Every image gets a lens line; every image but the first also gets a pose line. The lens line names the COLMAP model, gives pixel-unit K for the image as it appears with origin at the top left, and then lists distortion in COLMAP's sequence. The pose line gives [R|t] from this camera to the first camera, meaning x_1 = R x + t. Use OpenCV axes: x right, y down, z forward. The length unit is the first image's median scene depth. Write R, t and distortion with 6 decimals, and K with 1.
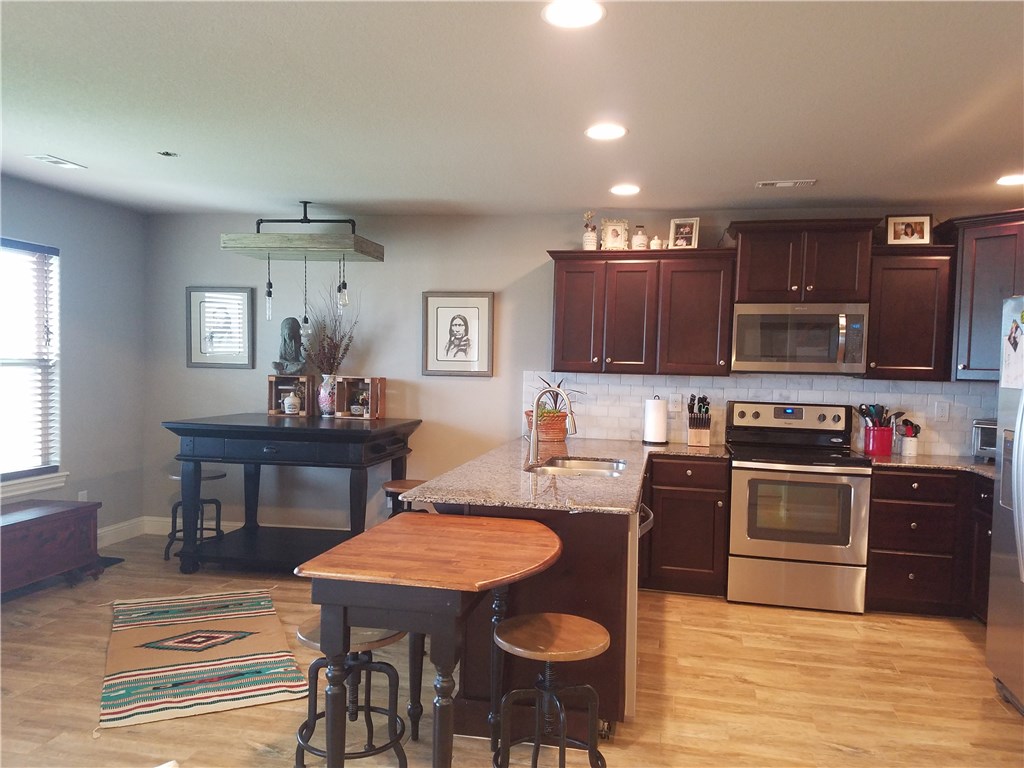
lens RADIAL K [[801.6, 0, 484.5], [0, 801.6, 407.4], [0, 0, 1]] dist [0.064390, -0.072464]
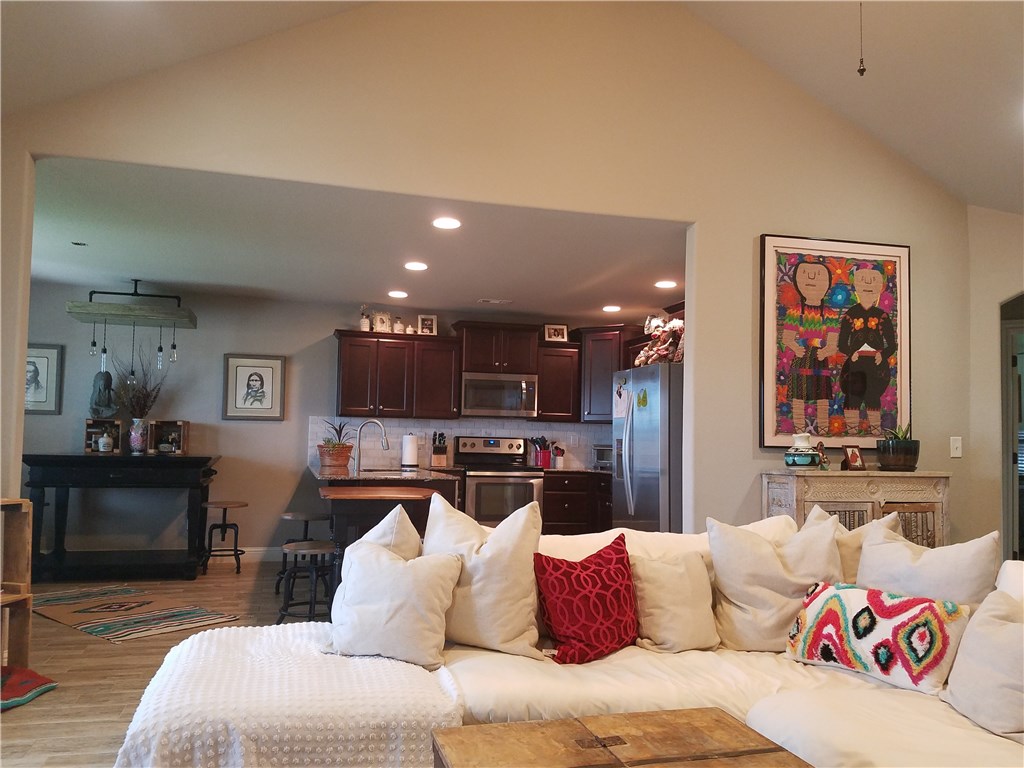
lens RADIAL K [[801.6, 0, 518.5], [0, 801.6, 409.7], [0, 0, 1]] dist [0.064390, -0.072464]
pose [[0.882026, 0.012933, 0.471023, -0.300297], [0.025739, 0.996808, -0.075569, 0.059007], [-0.470497, 0.078778, 0.878878, -0.378011]]
